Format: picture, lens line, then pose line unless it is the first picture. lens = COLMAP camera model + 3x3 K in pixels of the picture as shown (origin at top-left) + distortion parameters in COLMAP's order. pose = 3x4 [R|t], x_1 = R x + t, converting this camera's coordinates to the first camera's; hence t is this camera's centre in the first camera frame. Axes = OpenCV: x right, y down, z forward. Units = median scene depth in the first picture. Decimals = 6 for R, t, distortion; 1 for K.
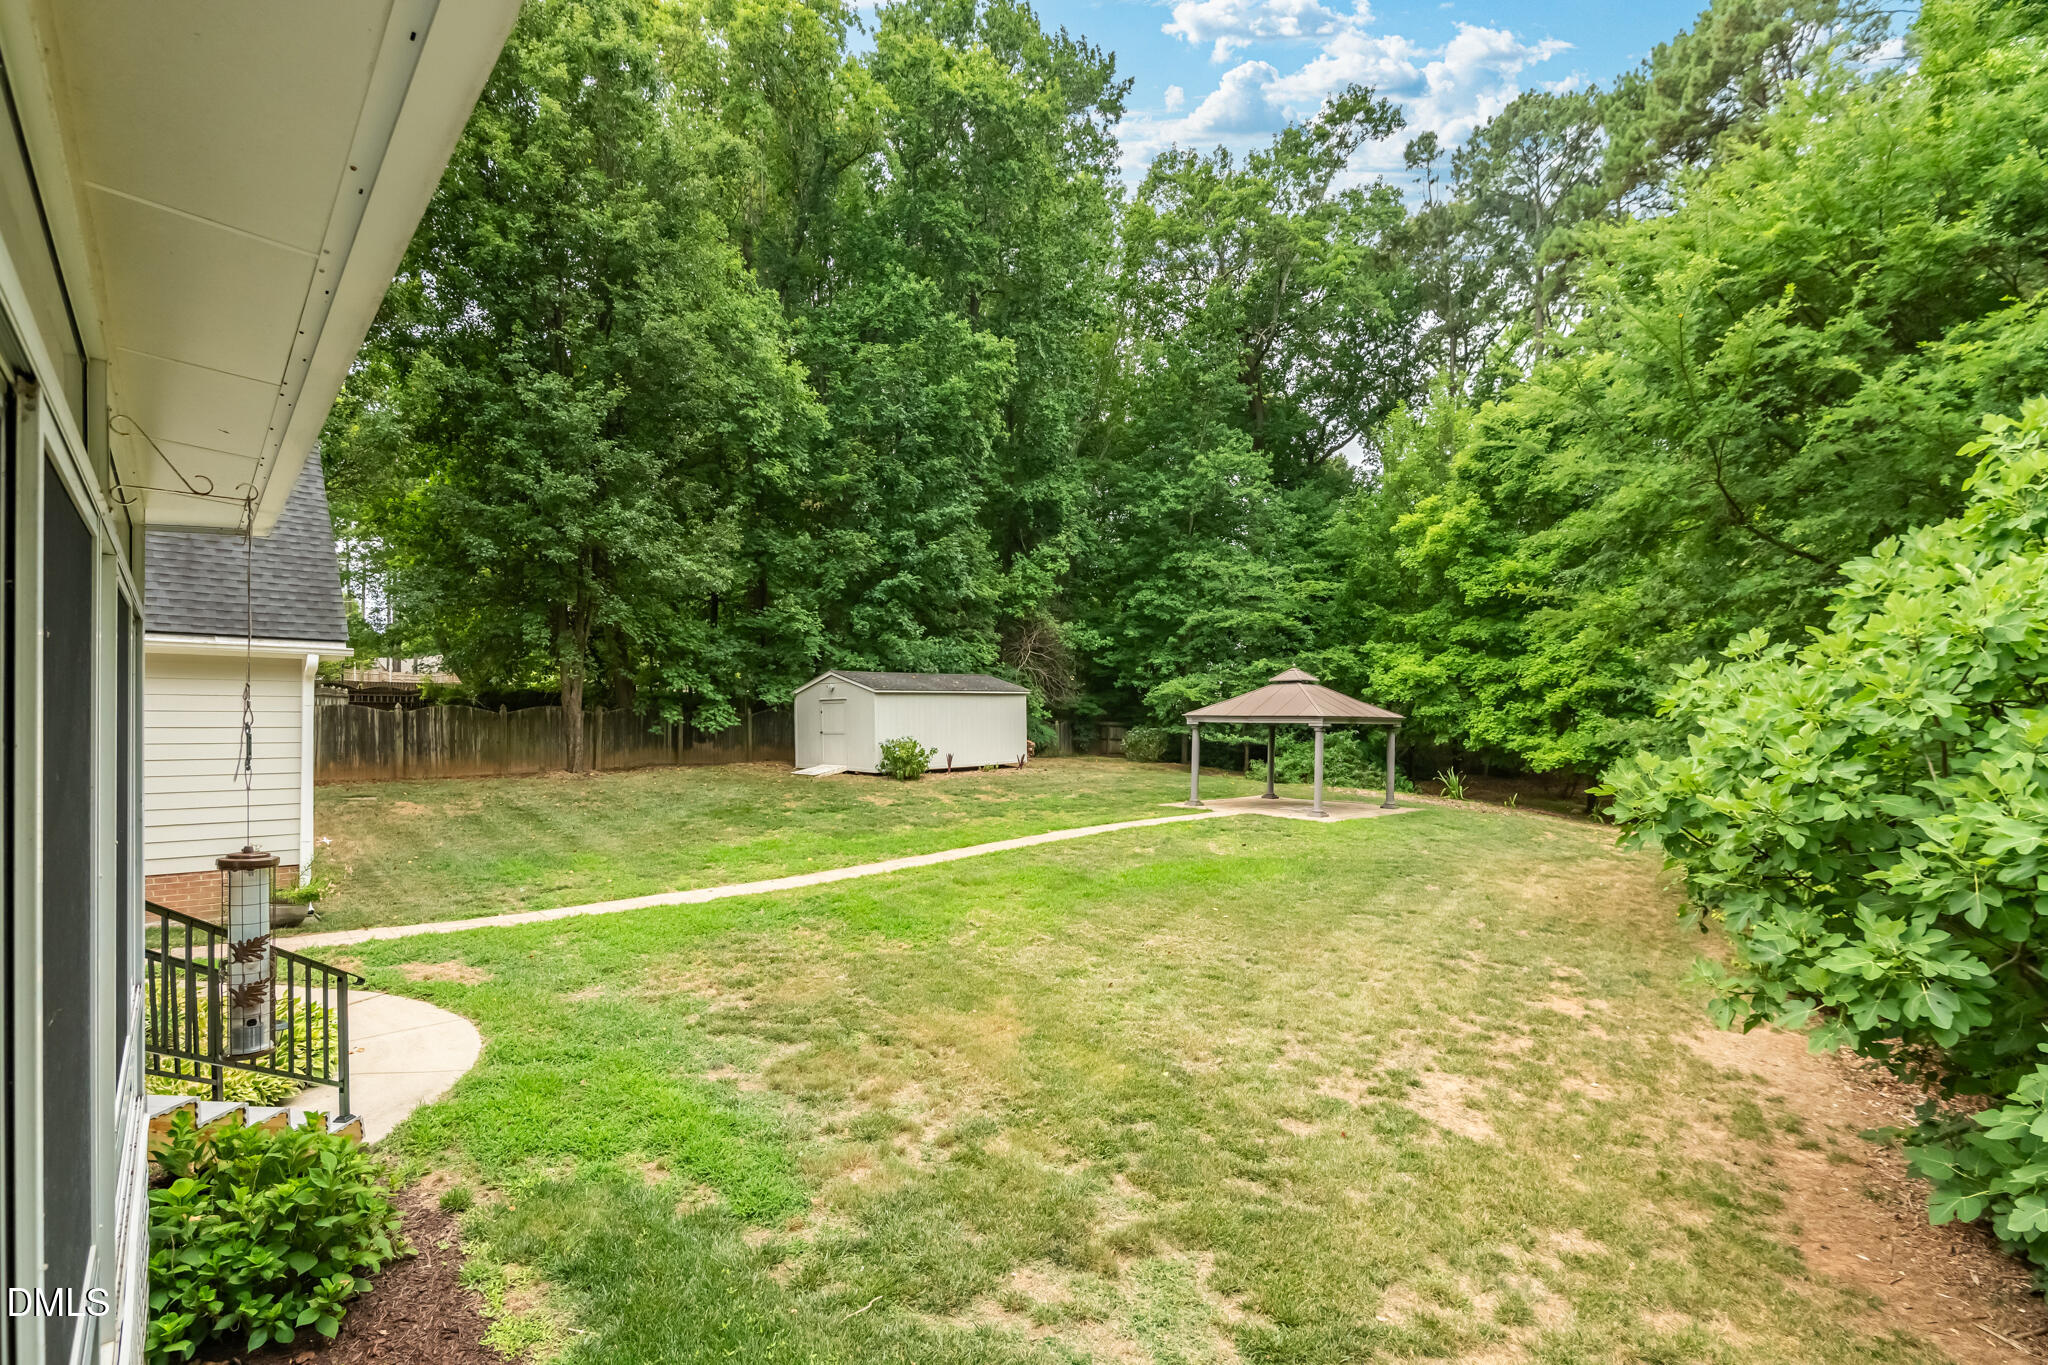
lens RADIAL K [[945.1, 0, 1044.6], [0, 945.1, 709.3], [0, 0, 1]] dist [-0.003608, -0.001469]
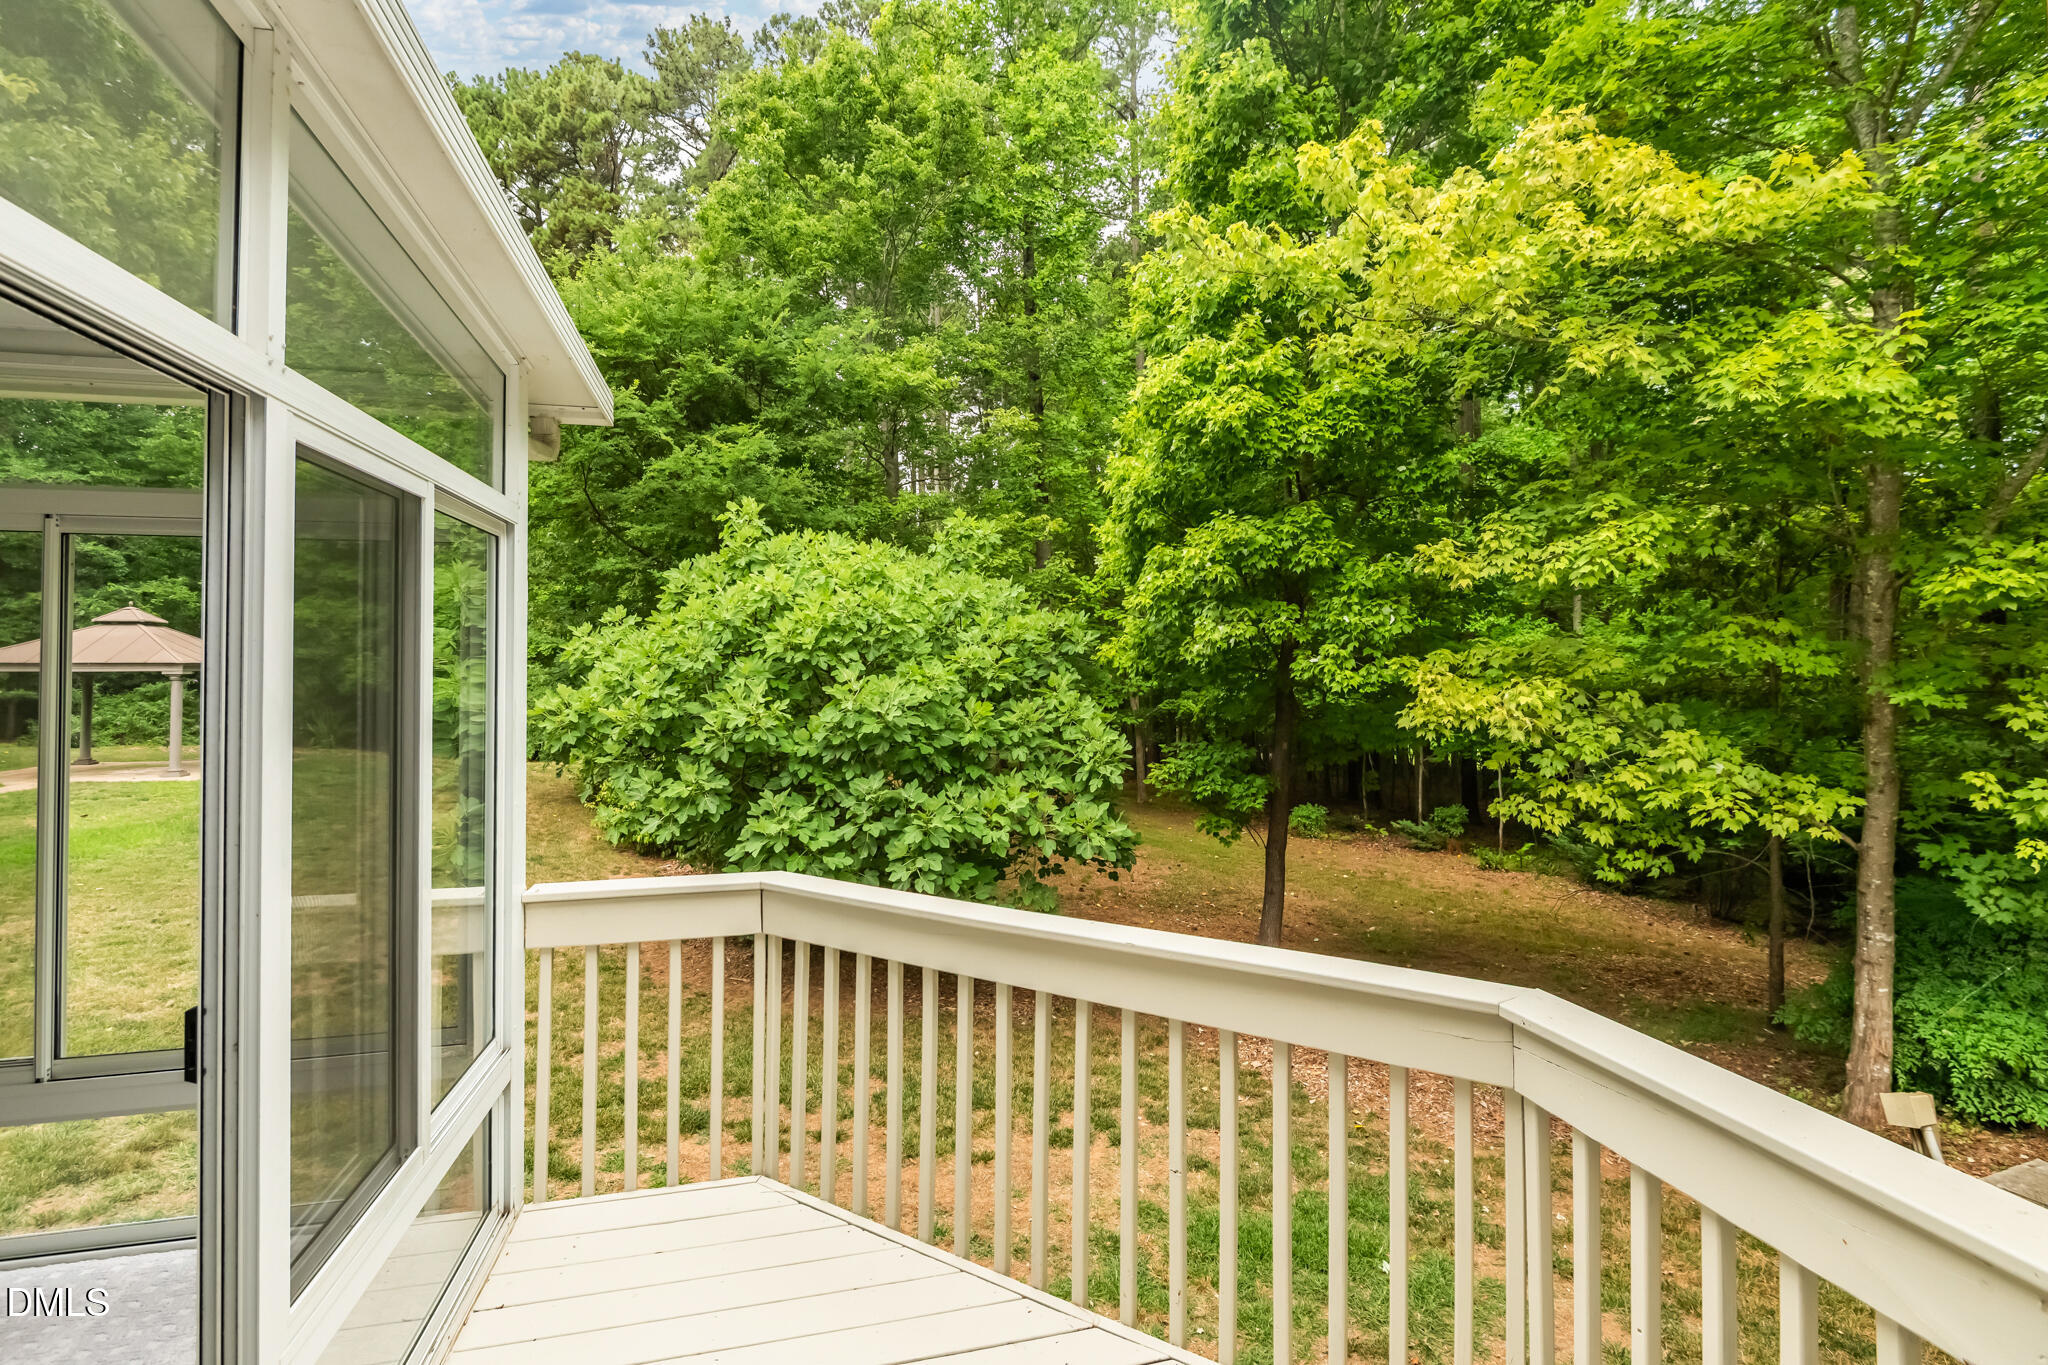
lens RADIAL K [[945.1, 0, 1044.6], [0, 945.1, 709.3], [0, 0, 1]] dist [-0.003608, -0.001469]
pose [[0.460570, -0.042667, 0.886597, -0.420616], [-0.006499, 0.998655, 0.051436, 0.001038], [-0.887600, -0.029452, 0.459673, -0.463683]]
